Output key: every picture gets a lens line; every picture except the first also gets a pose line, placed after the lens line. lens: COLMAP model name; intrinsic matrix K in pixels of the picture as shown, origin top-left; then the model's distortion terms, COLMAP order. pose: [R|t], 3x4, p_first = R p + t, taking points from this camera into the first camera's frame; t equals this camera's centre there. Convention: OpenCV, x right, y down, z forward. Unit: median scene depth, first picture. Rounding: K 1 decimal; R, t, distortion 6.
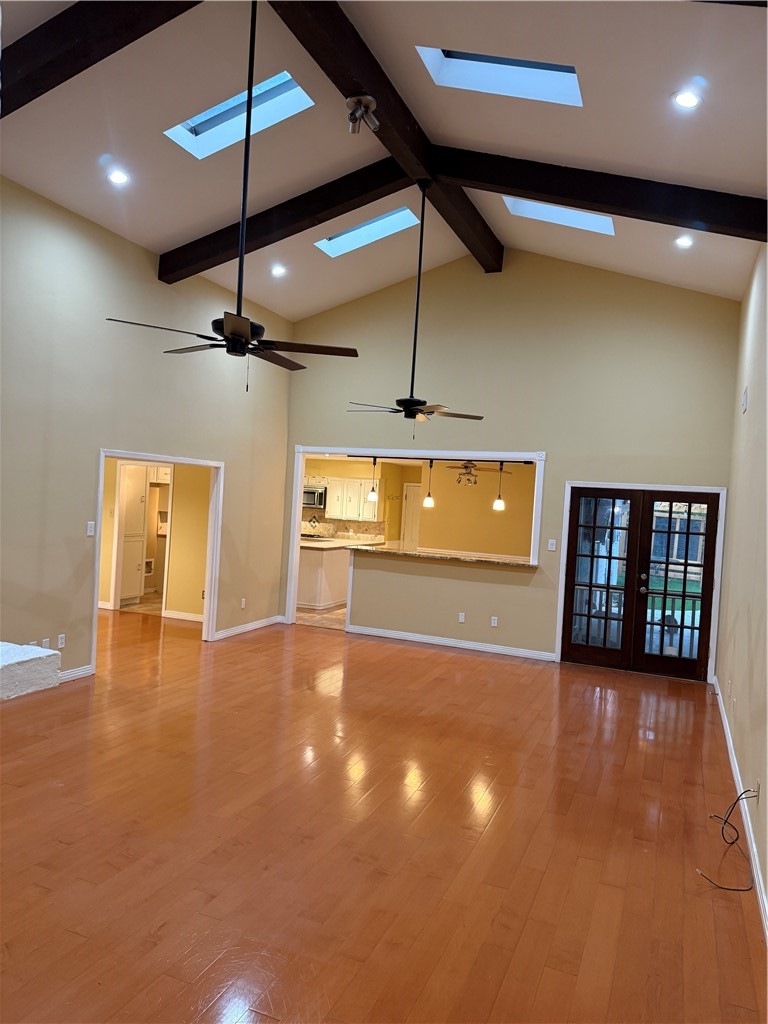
lens RADIAL K [[701.8, 0, 384.0], [0, 701.8, 512.0], [0, 0, 1]] dist [0.111084, -0.176194]
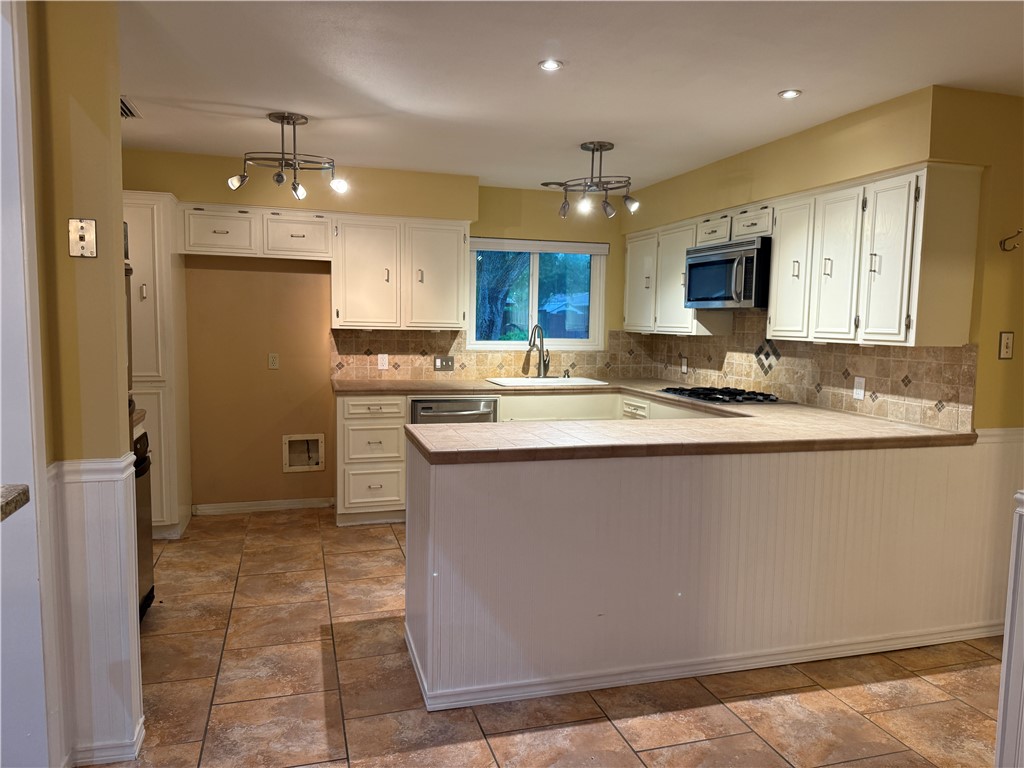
lens RADIAL K [[701.8, 0, 512.0], [0, 701.8, 384.0], [0, 0, 1]] dist [0.111084, -0.176194]
pose [[0.626014, 0.021916, -0.779504, 0.089097], [0.003309, 0.999521, 0.030758, 0.018127], [0.779805, -0.021834, 0.625642, 0.722148]]
